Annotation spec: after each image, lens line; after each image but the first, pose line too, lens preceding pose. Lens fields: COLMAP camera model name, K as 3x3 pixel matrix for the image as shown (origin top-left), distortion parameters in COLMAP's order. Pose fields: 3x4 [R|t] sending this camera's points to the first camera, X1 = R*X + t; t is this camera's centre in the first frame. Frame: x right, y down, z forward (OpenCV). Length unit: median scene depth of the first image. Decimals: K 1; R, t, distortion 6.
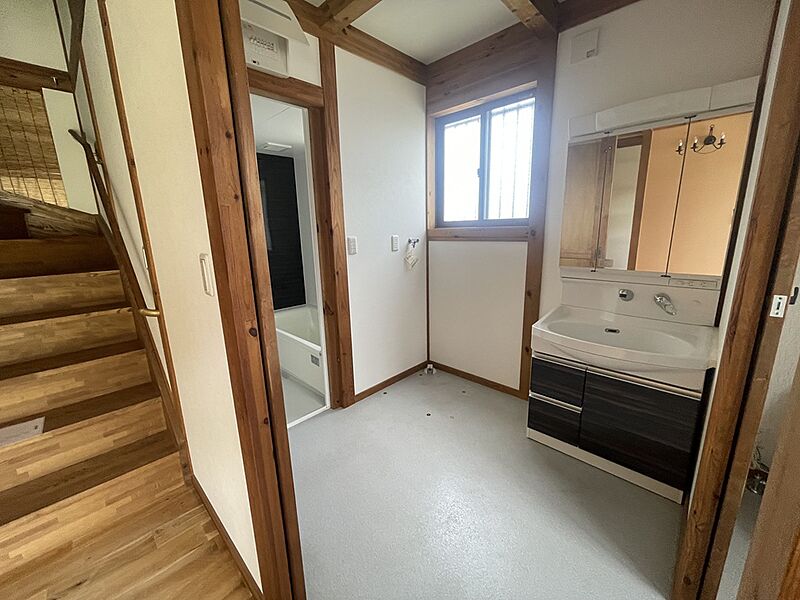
lens RADIAL K [[323.5, 0, 403.6], [0, 323.5, 299.4], [0, 0, 1]] dist [-0.000291, -0.000618]
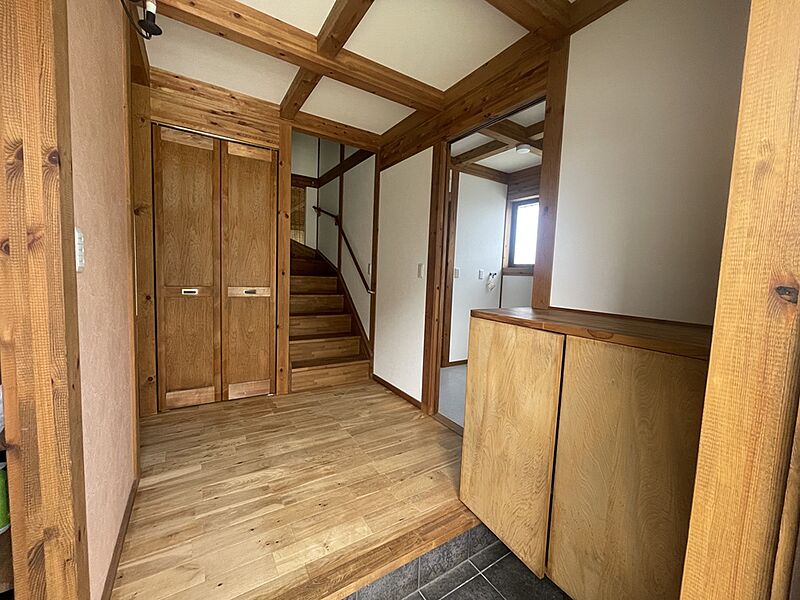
lens RADIAL K [[323.5, 0, 397.1], [0, 323.5, 301.4], [0, 0, 1]] dist [-0.000291, -0.000618]
pose [[0.967261, 0.080819, -0.240570, -0.033772], [-0.113441, 0.985652, -0.124986, 0.214644], [0.227017, 0.148185, 0.962551, -0.656499]]
